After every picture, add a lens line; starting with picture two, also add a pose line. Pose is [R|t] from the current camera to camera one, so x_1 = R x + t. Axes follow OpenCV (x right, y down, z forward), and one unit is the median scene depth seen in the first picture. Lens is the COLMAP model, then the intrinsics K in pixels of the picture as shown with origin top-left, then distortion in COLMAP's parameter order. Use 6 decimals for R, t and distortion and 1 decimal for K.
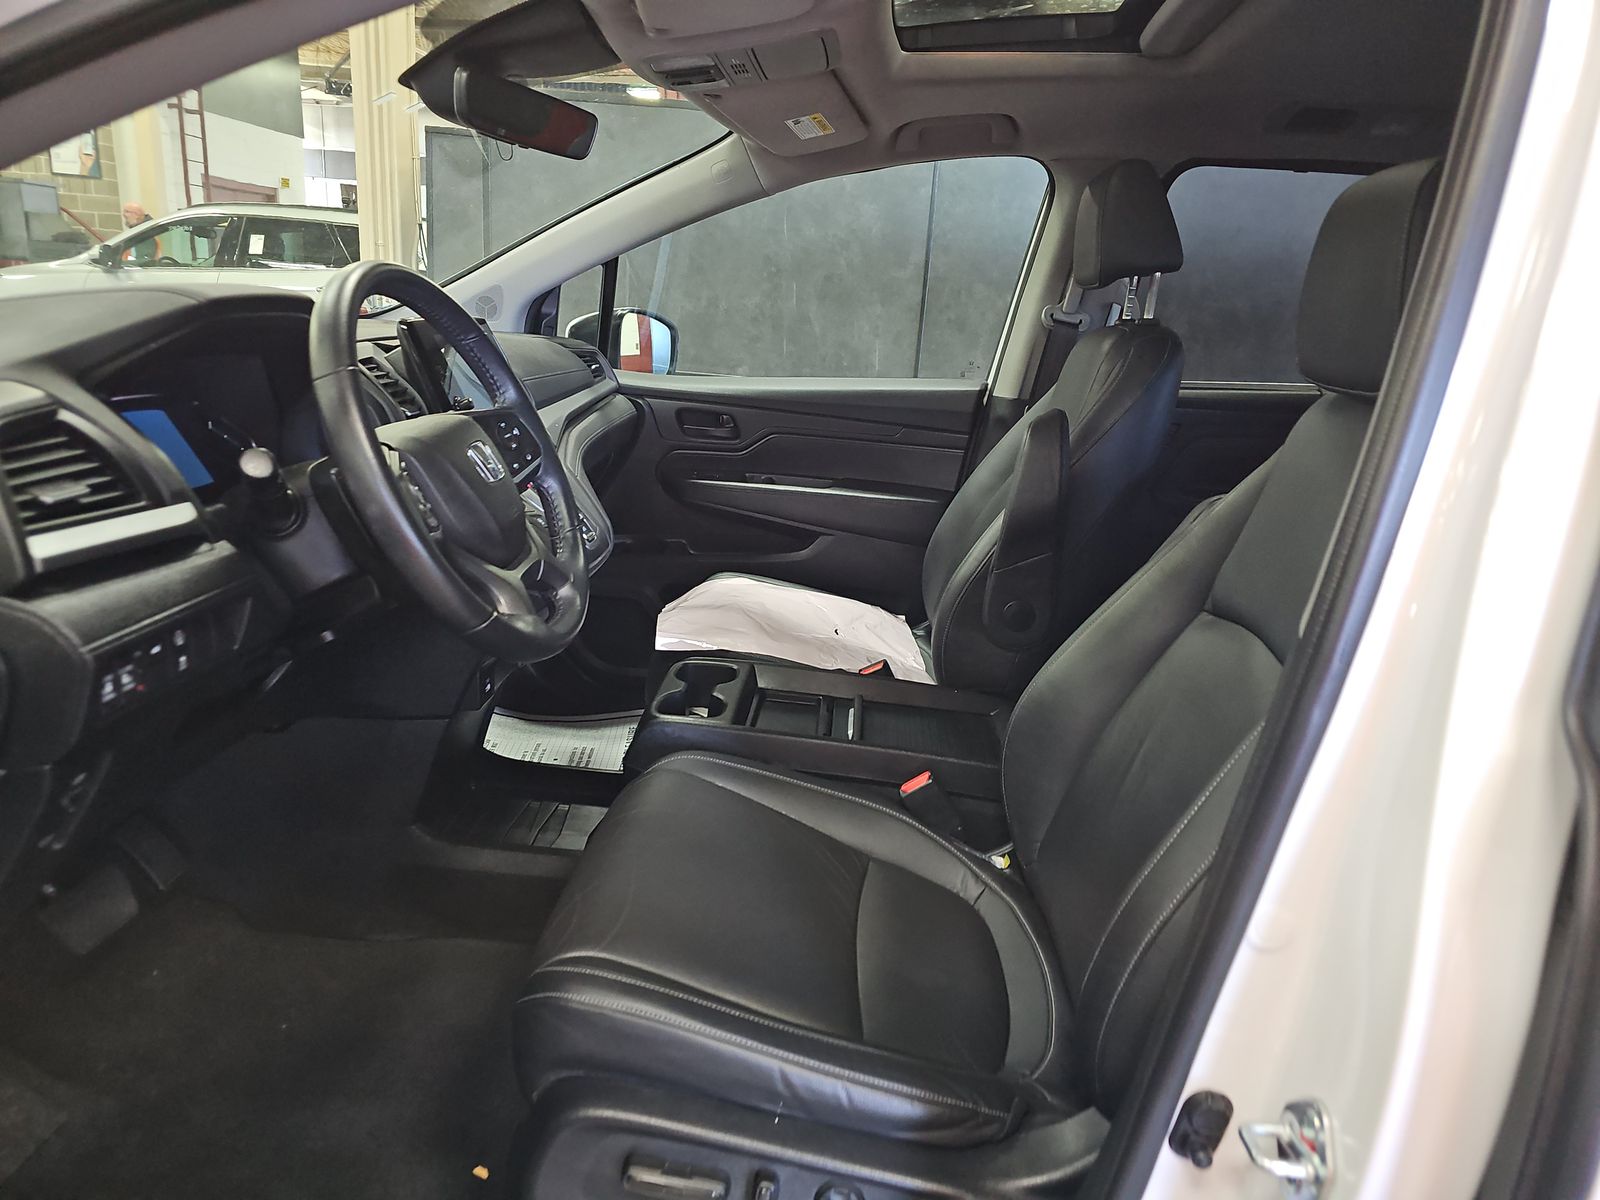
lens RADIAL K [[1057.1, 0, 800.0], [0, 1057.1, 600.0], [0, 0, 1]] dist [0.109680, -0.153100]
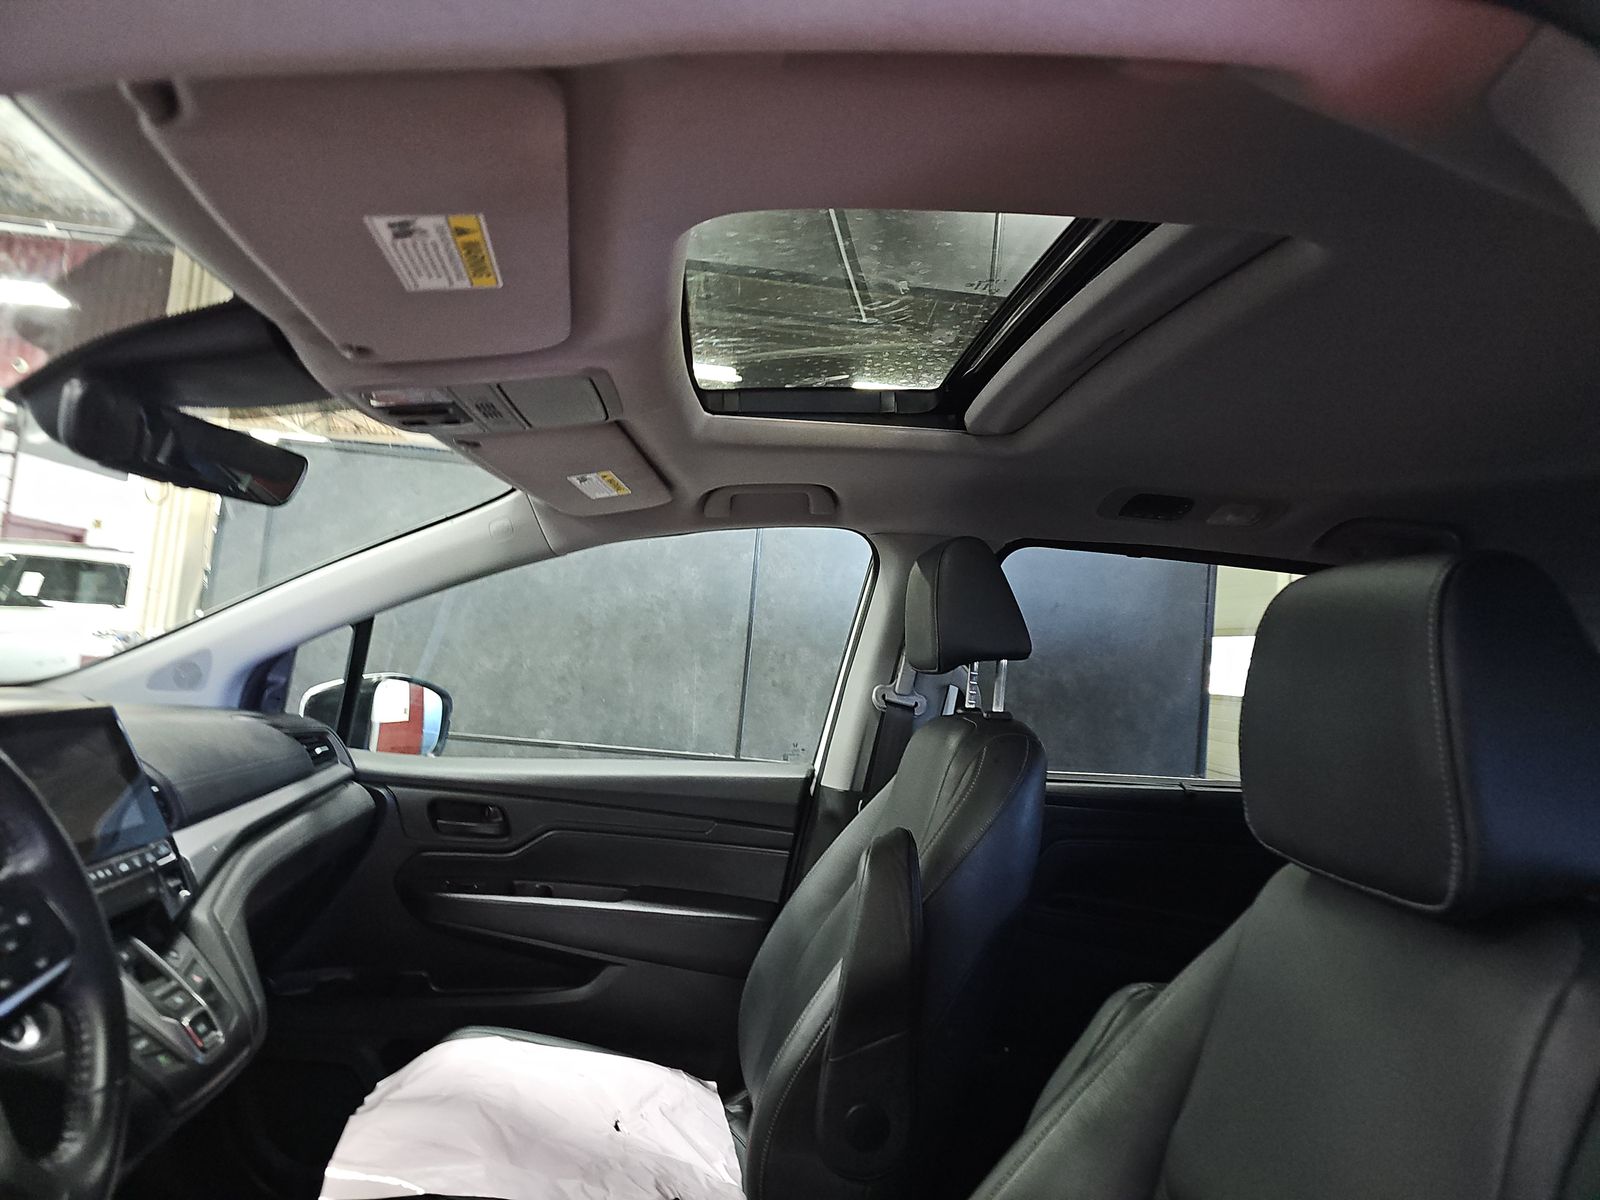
lens RADIAL K [[1026.6, 0, 794.2], [0, 1026.6, 554.6], [0, 0, 1]] dist [0.248115, -0.000079]
pose [[0.989041, 0.036369, 0.143093, 0.035273], [0.016817, 0.935127, -0.353914, -0.070842], [-0.146682, 0.352442, 0.924267, 0.175071]]
